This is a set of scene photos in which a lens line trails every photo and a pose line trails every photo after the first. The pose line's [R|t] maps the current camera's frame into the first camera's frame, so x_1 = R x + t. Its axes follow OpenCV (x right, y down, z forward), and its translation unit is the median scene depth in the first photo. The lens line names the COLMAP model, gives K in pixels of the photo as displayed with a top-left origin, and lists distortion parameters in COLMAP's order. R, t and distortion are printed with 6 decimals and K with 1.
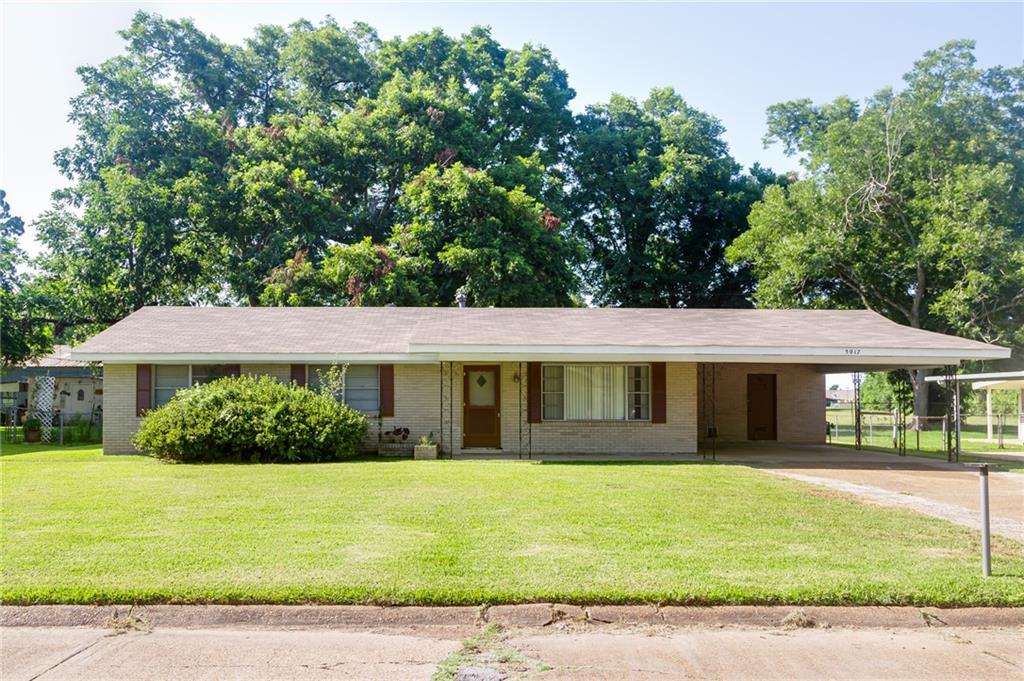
lens RADIAL K [[708.2, 0, 512.0], [0, 708.2, 340.5], [0, 0, 1]] dist [-0.003521, 0.002425]
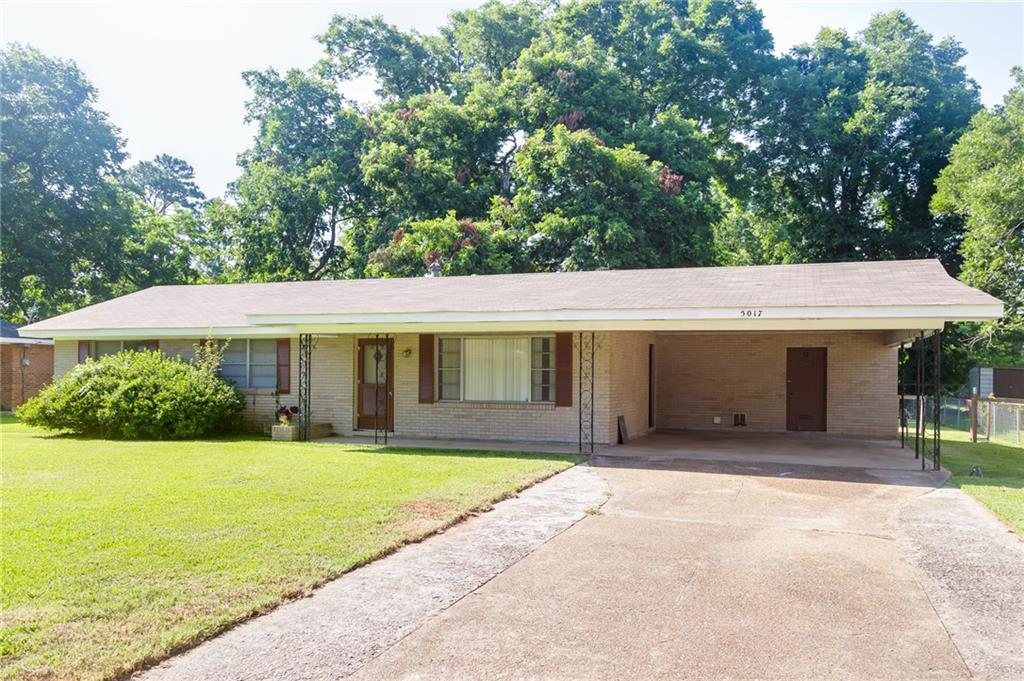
lens RADIAL K [[721.9, 0, 512.0], [0, 721.9, 340.5], [0, 0, 1]] dist [0.027191, 0.003762]
pose [[0.949563, -0.009700, -0.313426, 0.193987], [0.018543, 0.999509, 0.025247, 0.008277], [0.313028, -0.029785, 0.949277, 0.085969]]
